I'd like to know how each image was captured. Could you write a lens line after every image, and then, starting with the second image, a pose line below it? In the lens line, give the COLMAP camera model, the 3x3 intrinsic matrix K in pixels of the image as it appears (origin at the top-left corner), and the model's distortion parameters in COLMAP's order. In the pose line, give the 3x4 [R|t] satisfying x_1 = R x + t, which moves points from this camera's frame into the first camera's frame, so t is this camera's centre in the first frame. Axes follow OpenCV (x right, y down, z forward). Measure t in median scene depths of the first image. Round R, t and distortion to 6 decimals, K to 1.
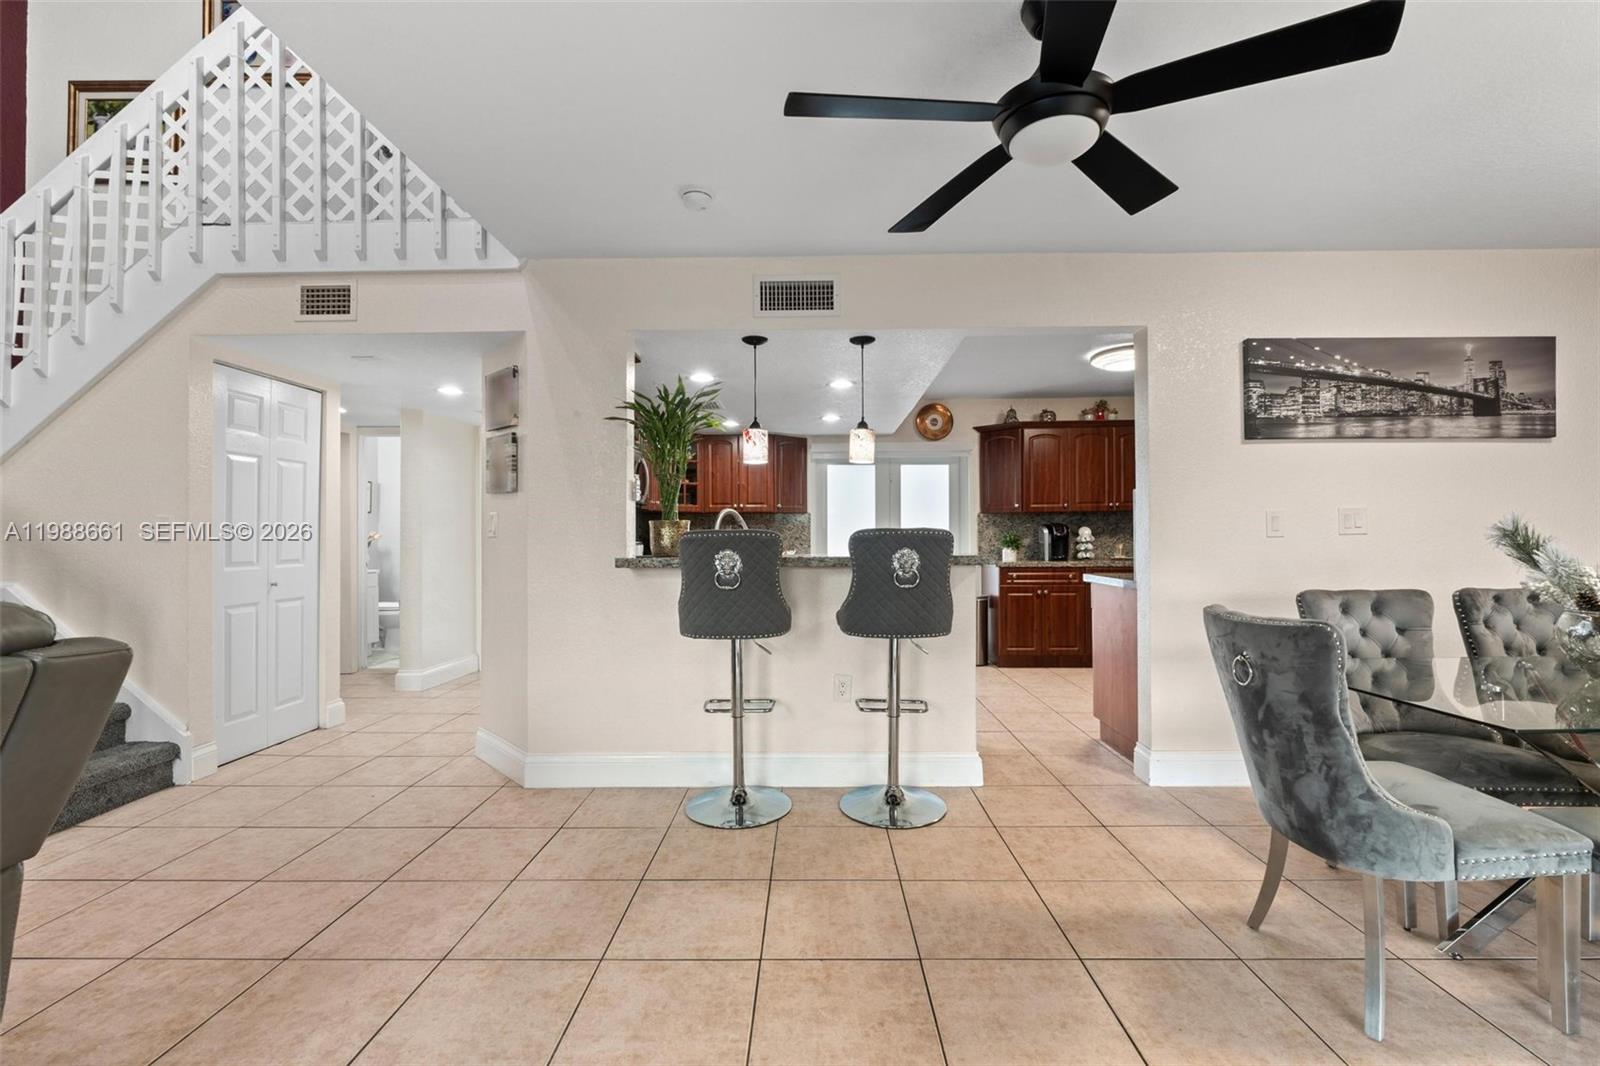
lens RADIAL K [[678.1, 0, 800.0], [0, 678.1, 533.0], [0, 0, 1]] dist [-0.000302, -0.000031]
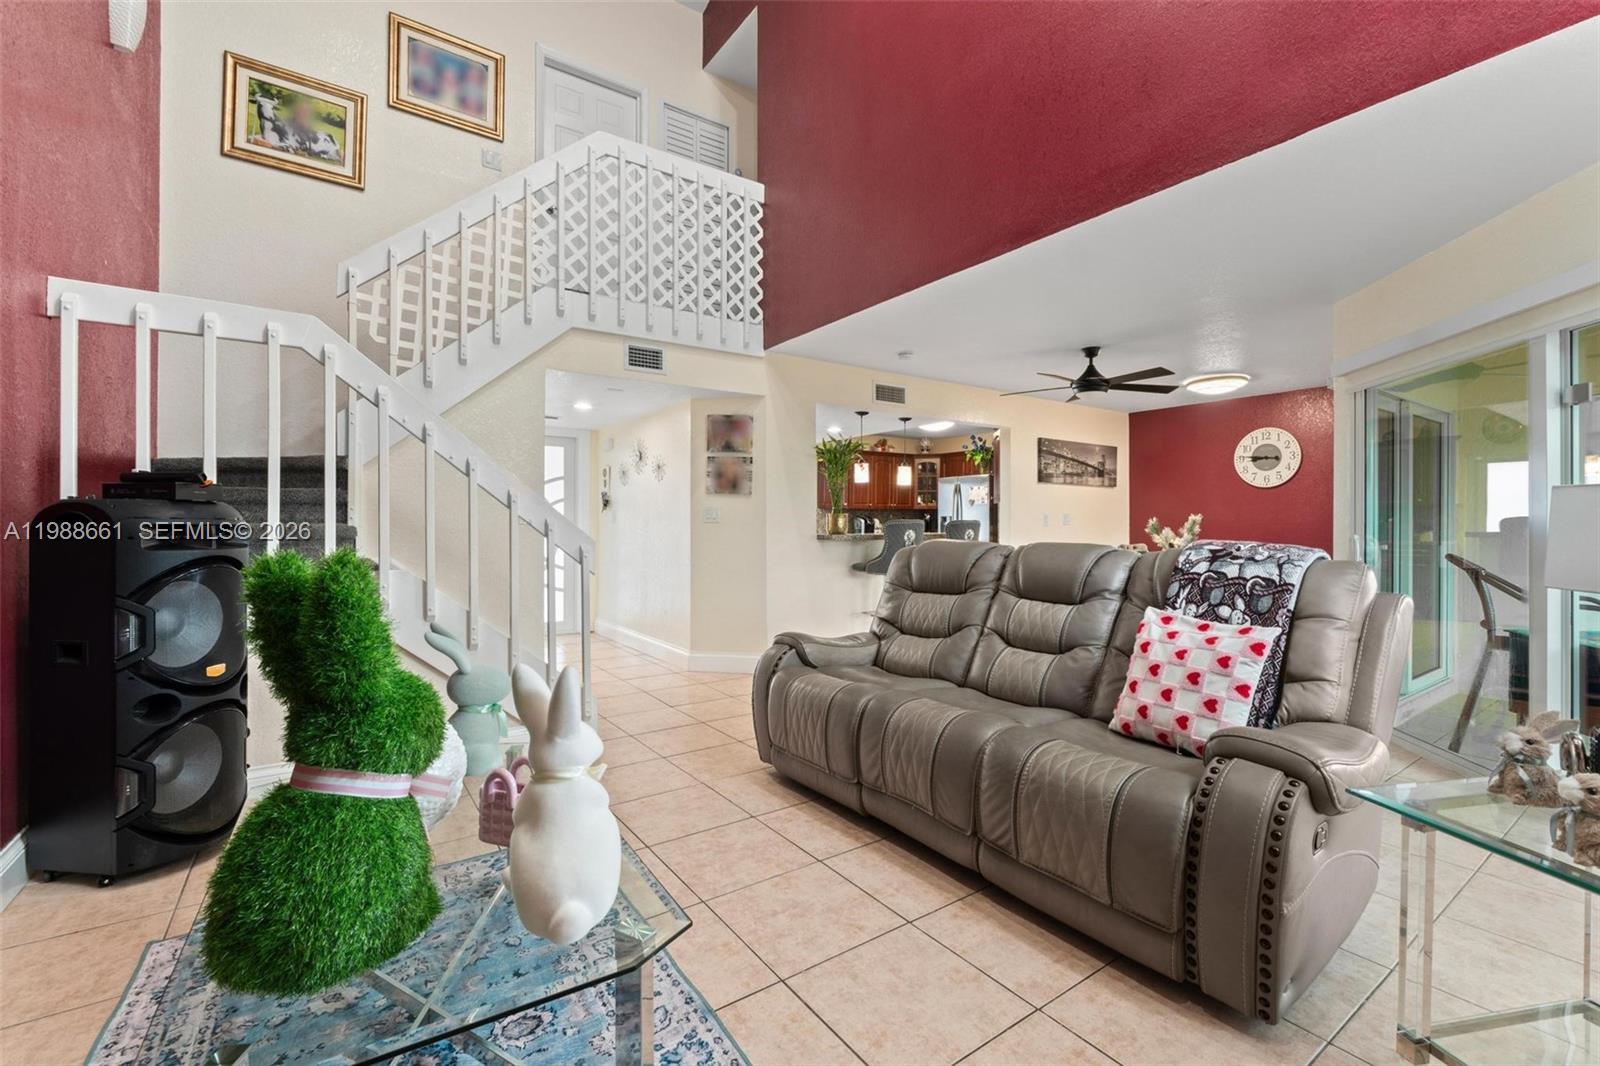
lens RADIAL K [[680.8, 0, 790.5], [0, 680.8, 527.3], [0, 0, 1]] dist [0.008019, -0.000168]
pose [[0.821226, 0.005437, 0.570577, -1.284713], [-0.011835, 0.999902, 0.007507, 0.004065], [-0.570480, -0.012918, 0.821210, -0.379280]]
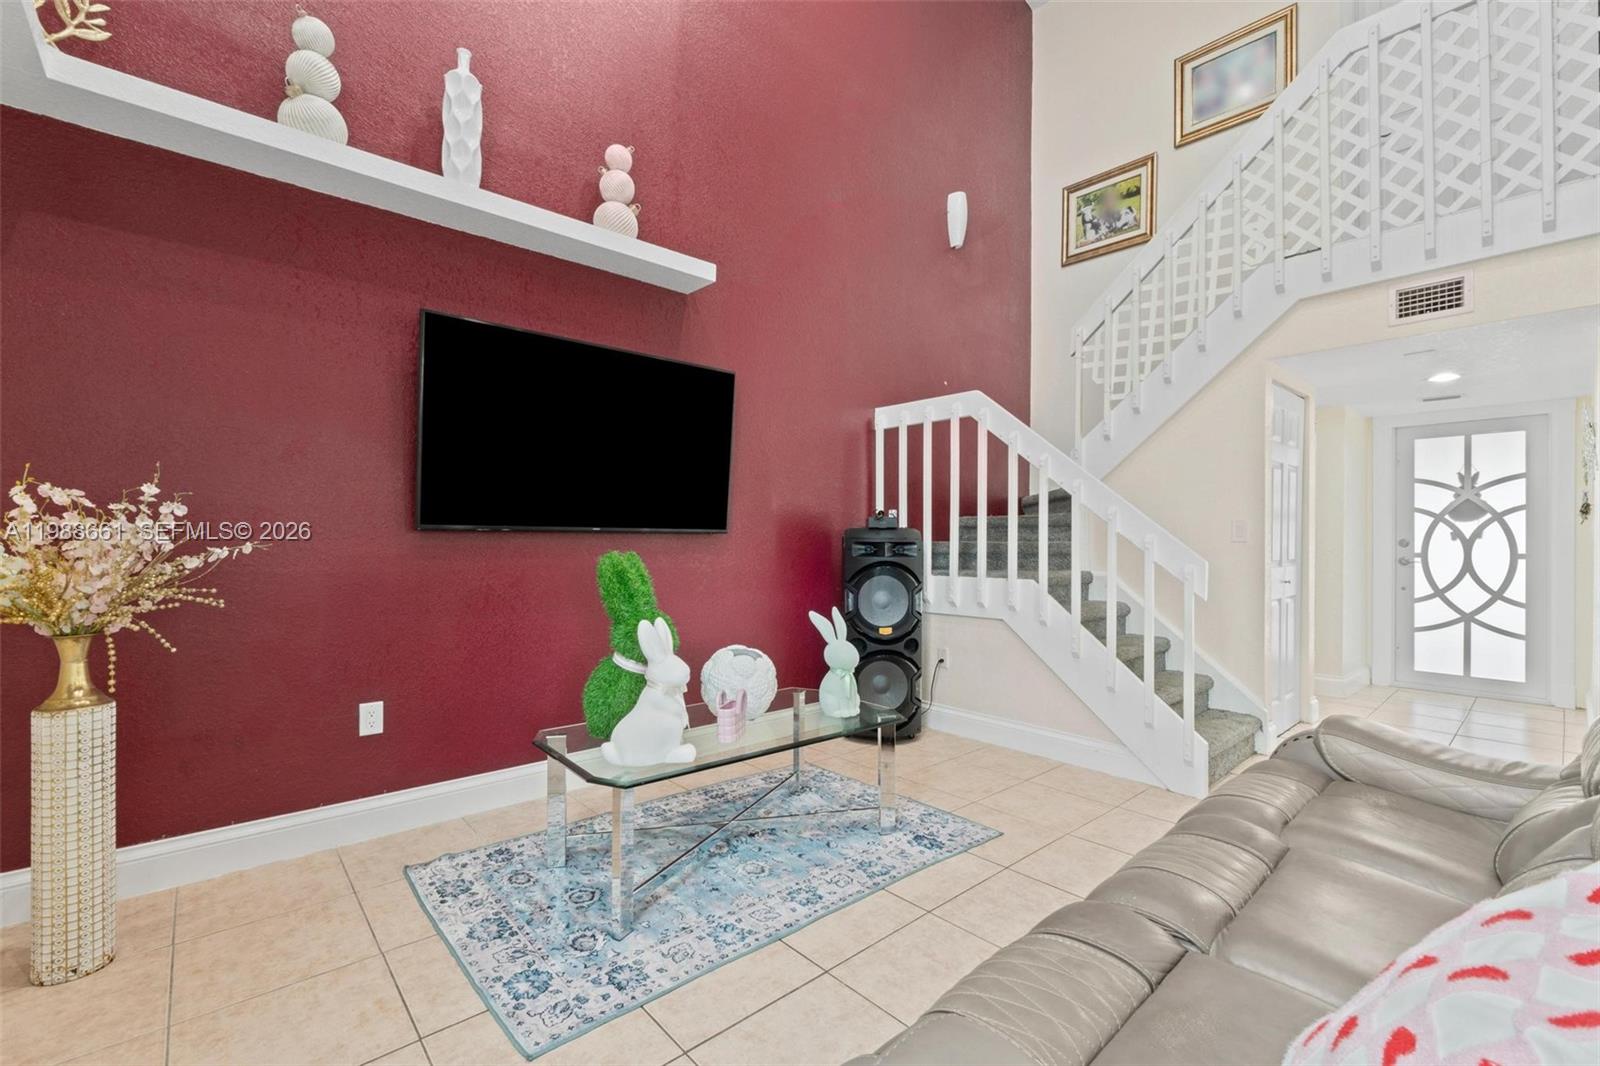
lens RADIAL K [[678.5, 0, 815.8], [0, 678.5, 540.0], [0, 0, 1]] dist [-0.003710, -0.000107]
pose [[0.687718, 0.005872, -0.725954, -0.603100], [0.001487, 0.999954, 0.009497, -0.003560], [0.725976, -0.007611, 0.687678, -0.328645]]
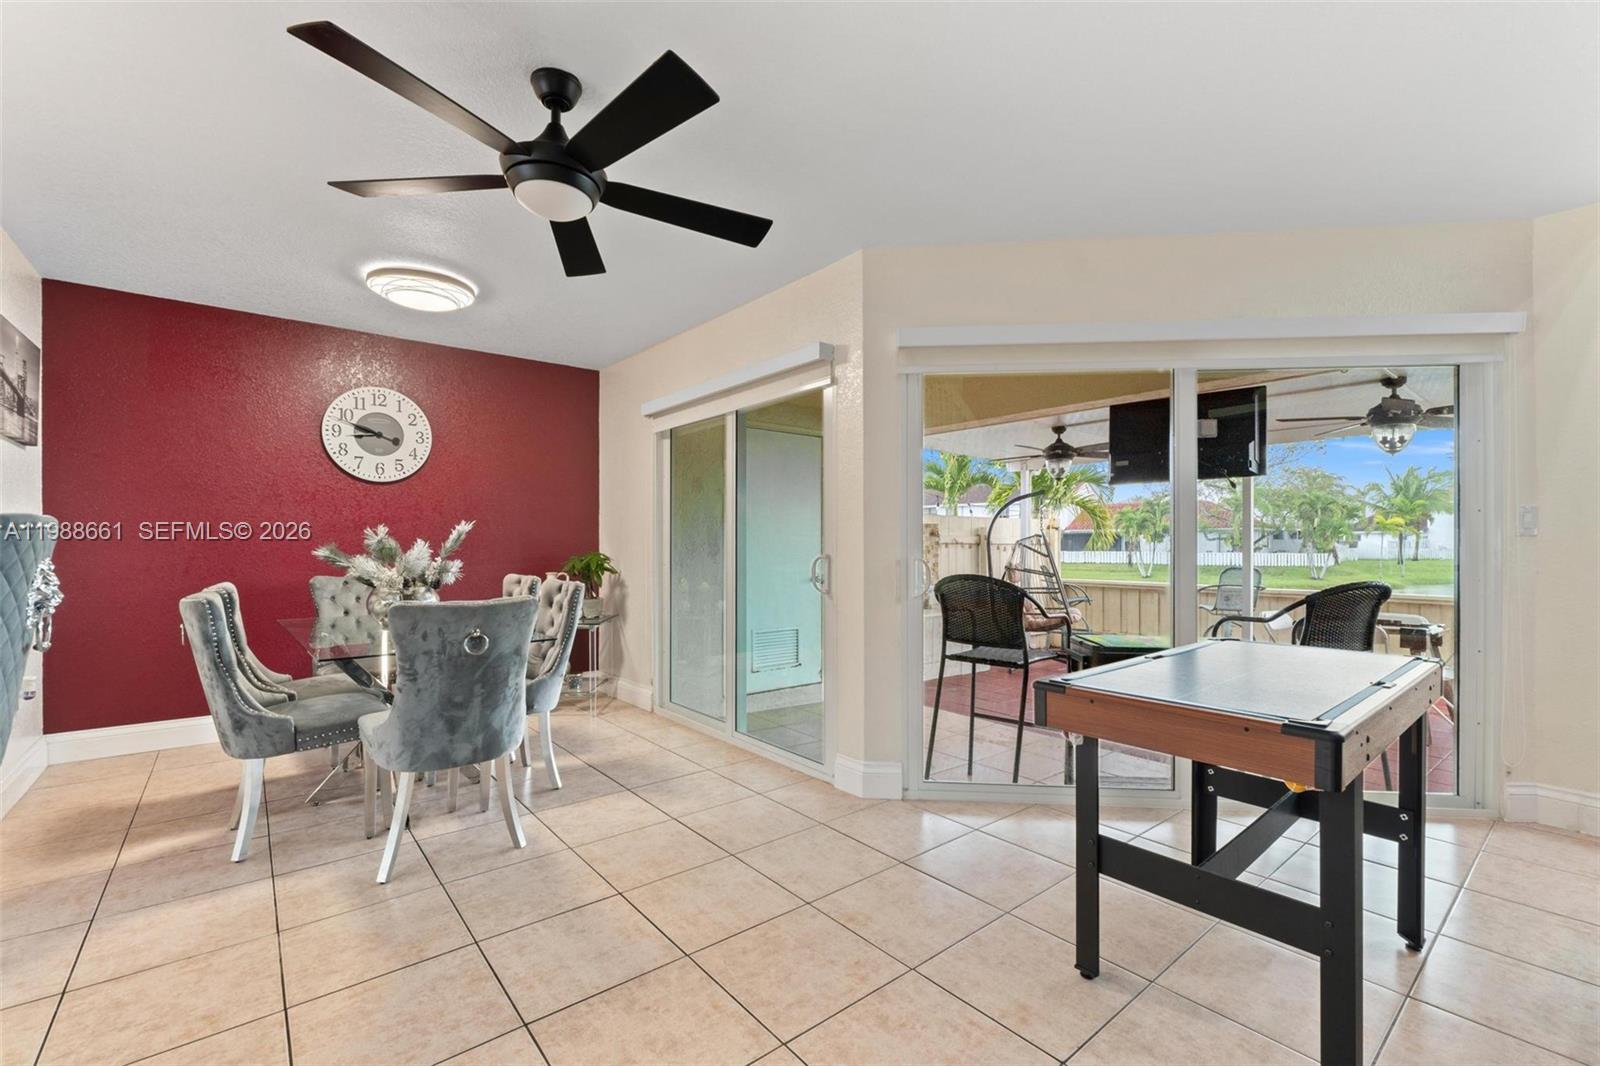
lens RADIAL K [[686.8, 0, 797.3], [0, 686.8, 540.8], [0, 0, 1]] dist [-0.002685, 0.000034]
pose [[-0.652338, 0.004836, 0.757913, -0.425925], [-0.009707, 0.999844, -0.014734, 0.007341], [-0.757866, -0.016969, -0.652189, 0.774735]]
